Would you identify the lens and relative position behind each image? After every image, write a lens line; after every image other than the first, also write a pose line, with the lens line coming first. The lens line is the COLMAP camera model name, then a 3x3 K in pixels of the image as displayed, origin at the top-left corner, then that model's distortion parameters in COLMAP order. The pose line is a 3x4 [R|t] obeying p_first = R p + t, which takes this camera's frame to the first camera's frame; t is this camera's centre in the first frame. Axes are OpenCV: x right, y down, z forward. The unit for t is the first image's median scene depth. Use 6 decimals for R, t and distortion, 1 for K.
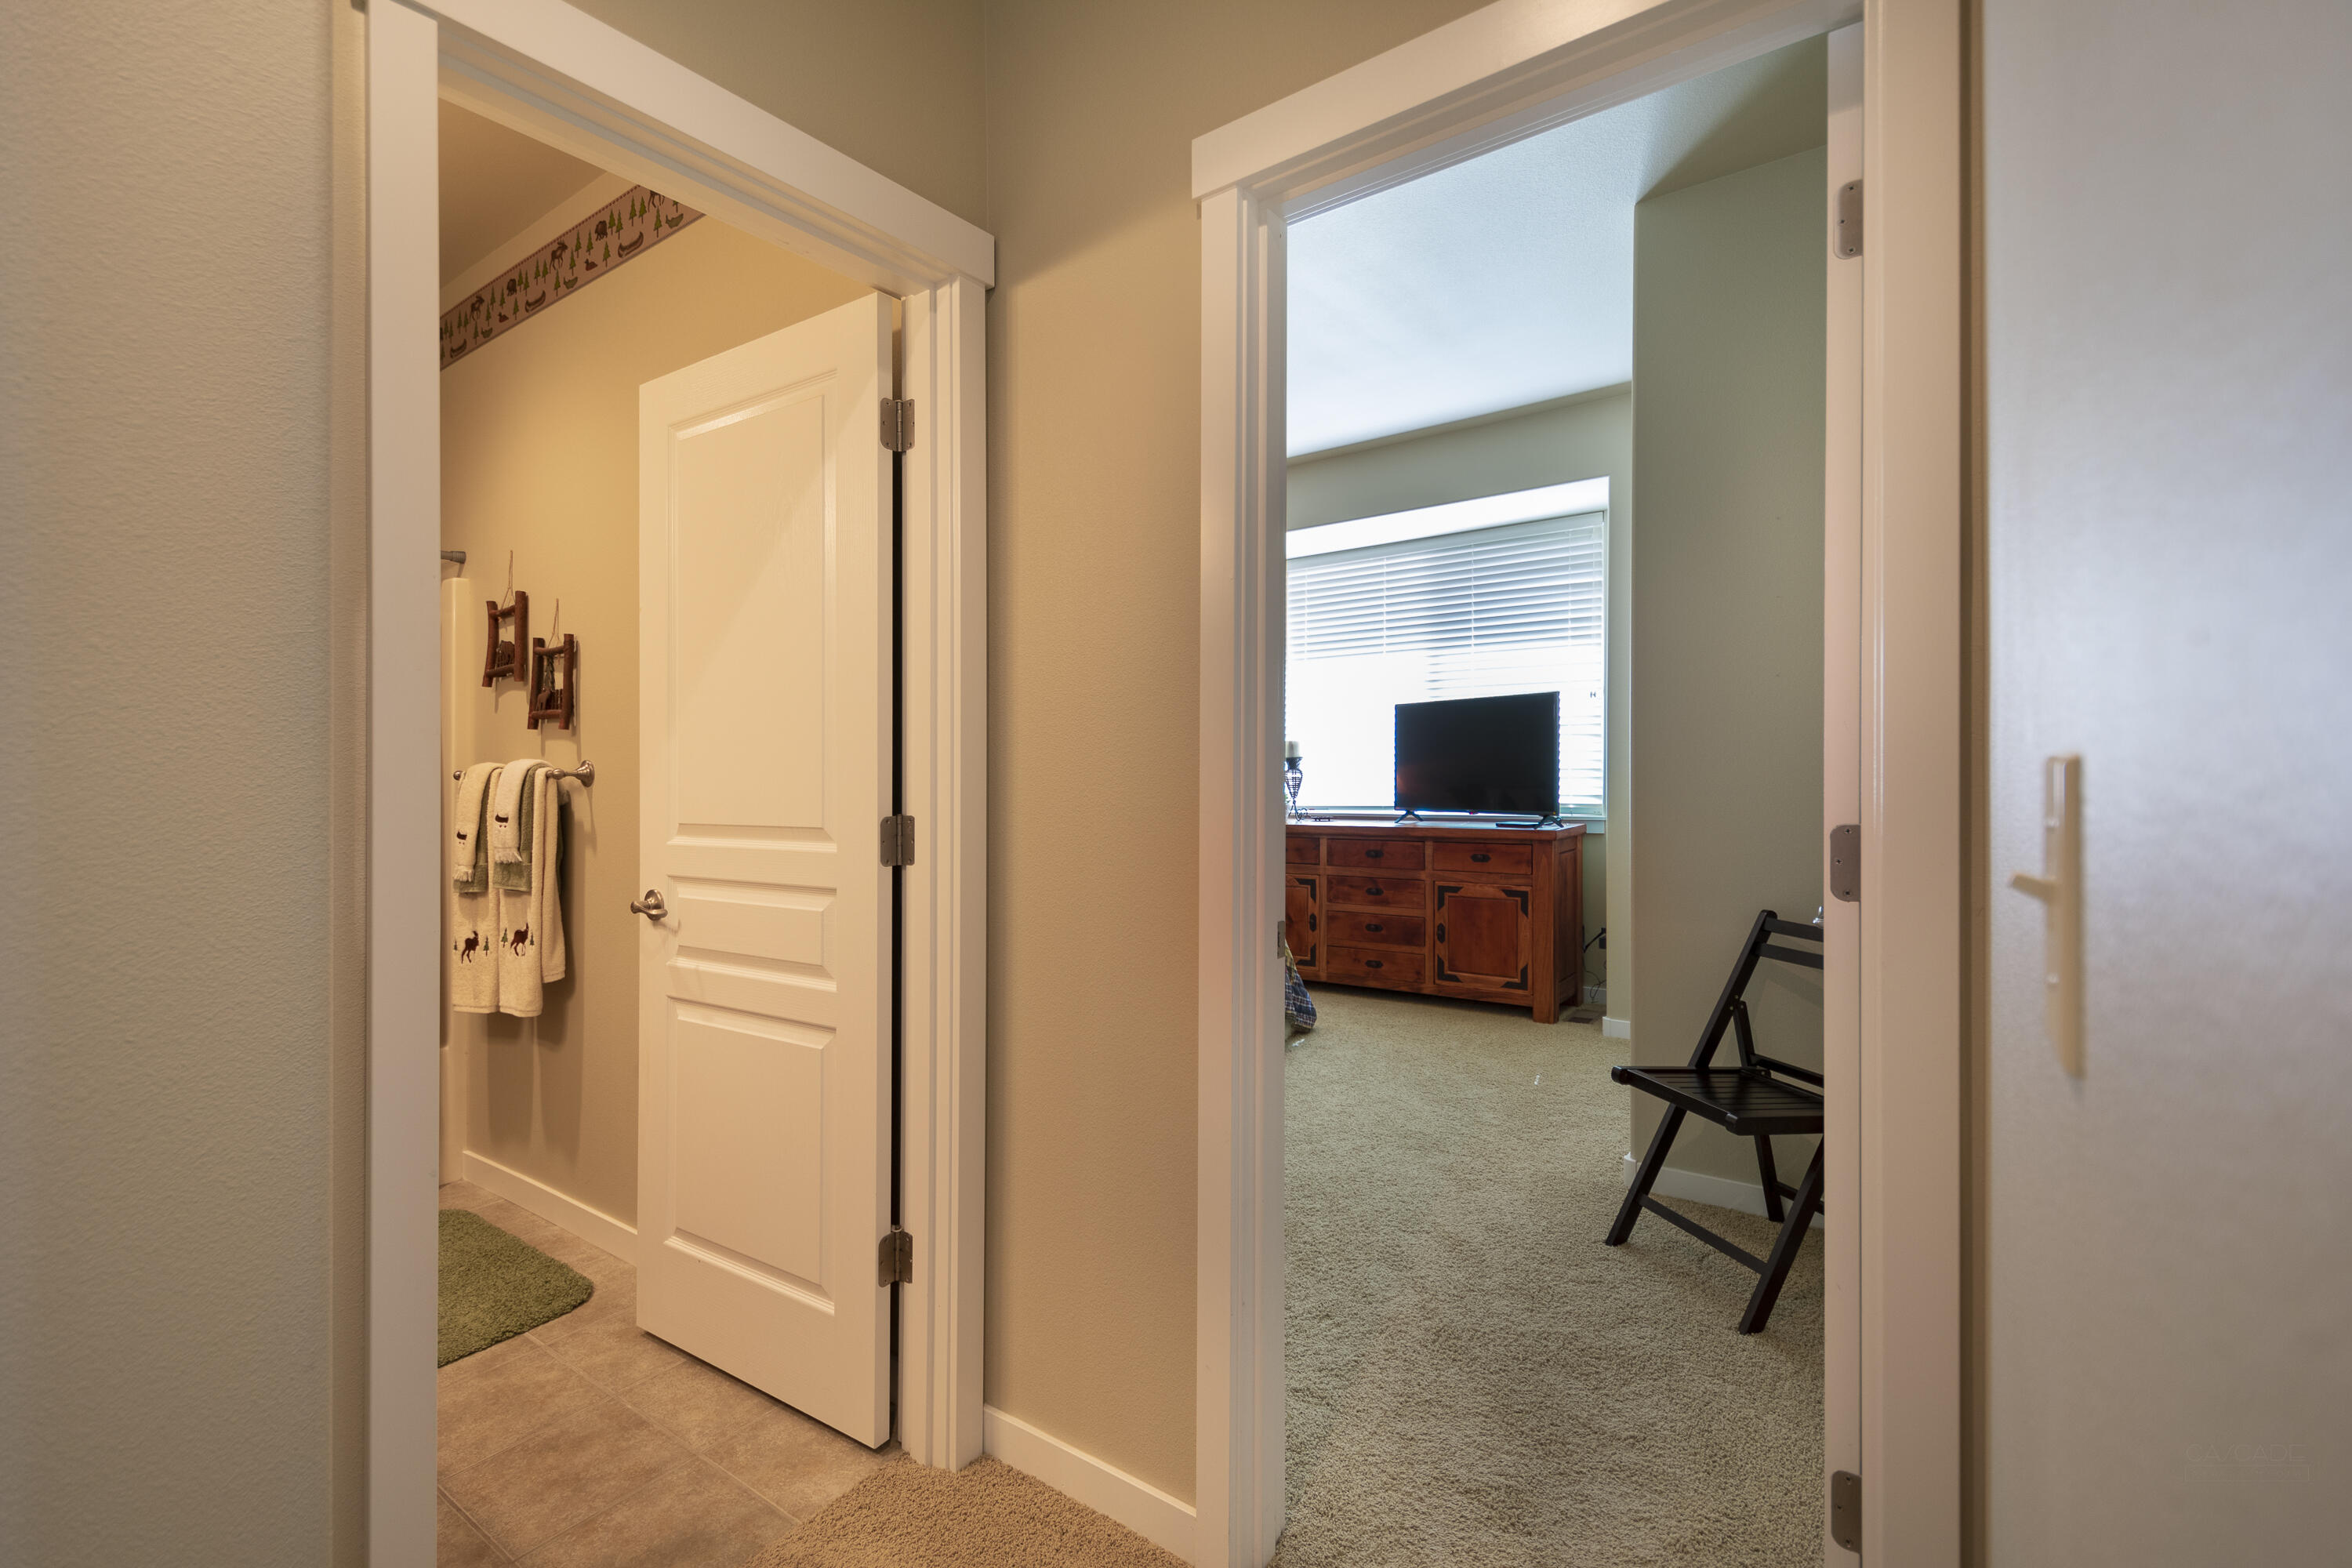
lens RADIAL K [[1083.1, 0, 1177.4], [0, 1083.1, 784.2], [0, 0, 1]] dist [0.013330, -0.004879]
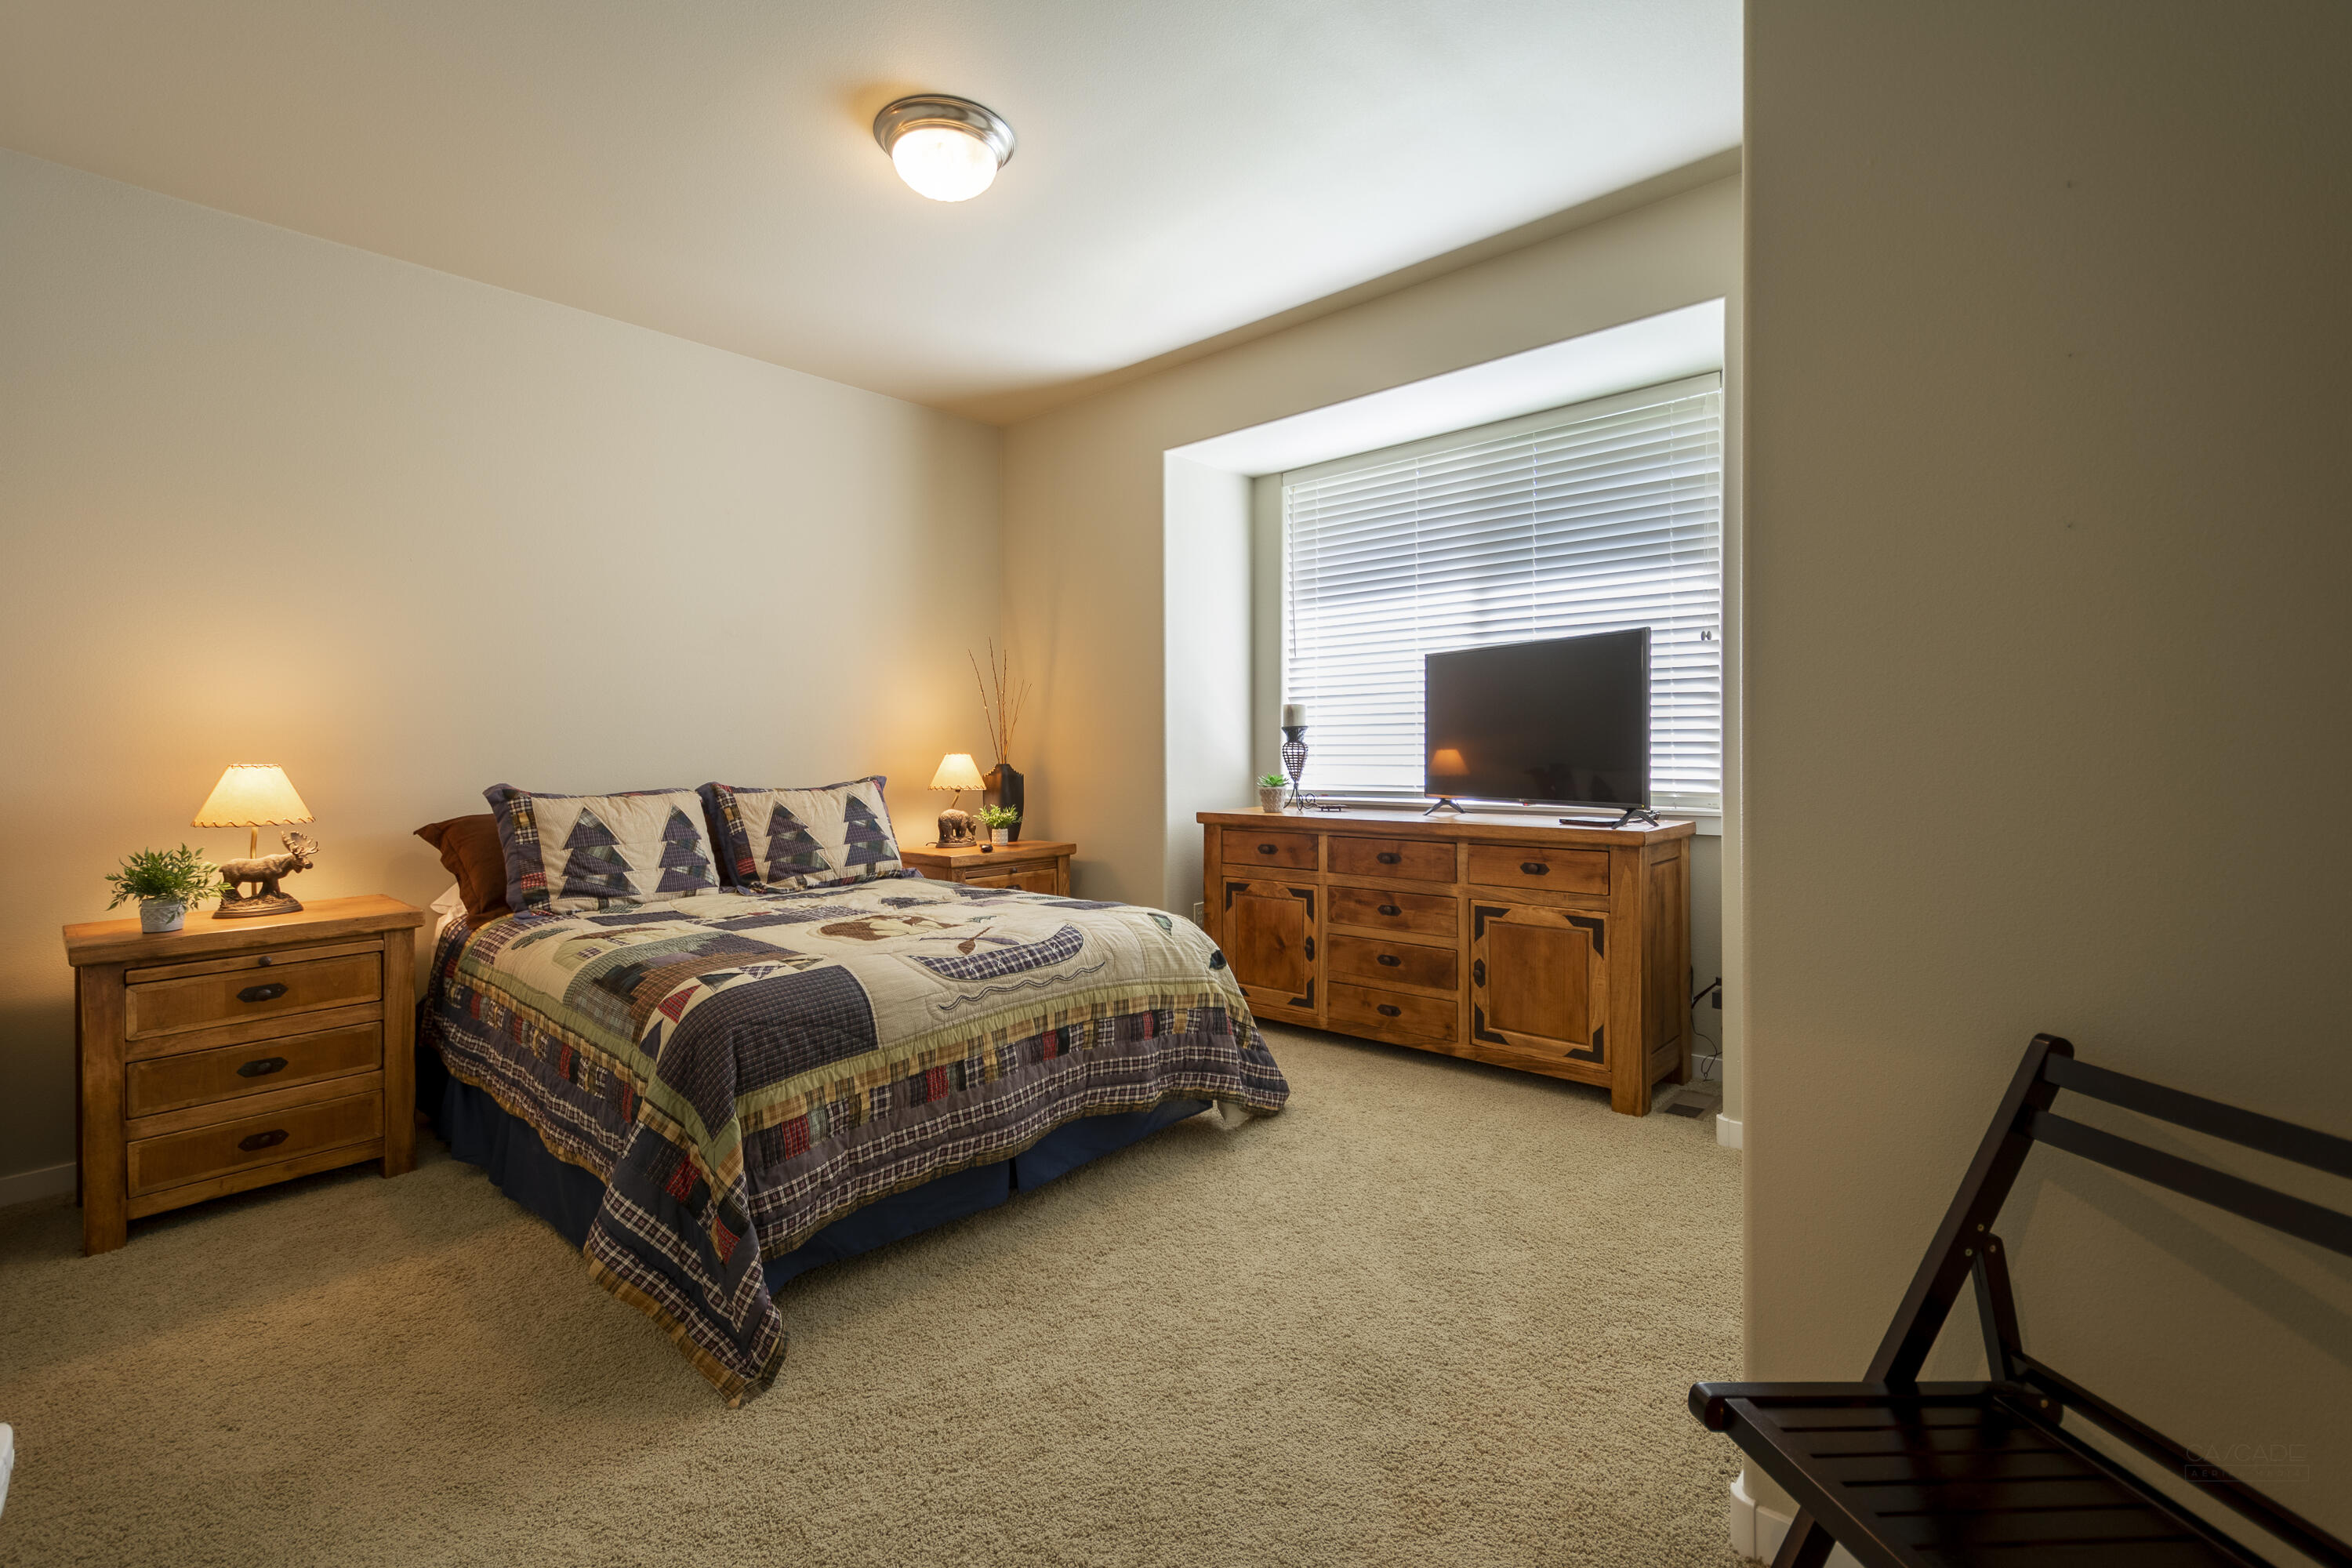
lens RADIAL K [[1083.1, 0, 1169.7], [0, 1083.1, 744.0], [0, 0, 1]] dist [0.013330, -0.004879]
pose [[0.993360, 0.005550, -0.114912, 0.122412], [-0.007544, 0.999828, -0.016924, 0.001253], [0.114799, 0.017678, 0.993231, 0.269686]]
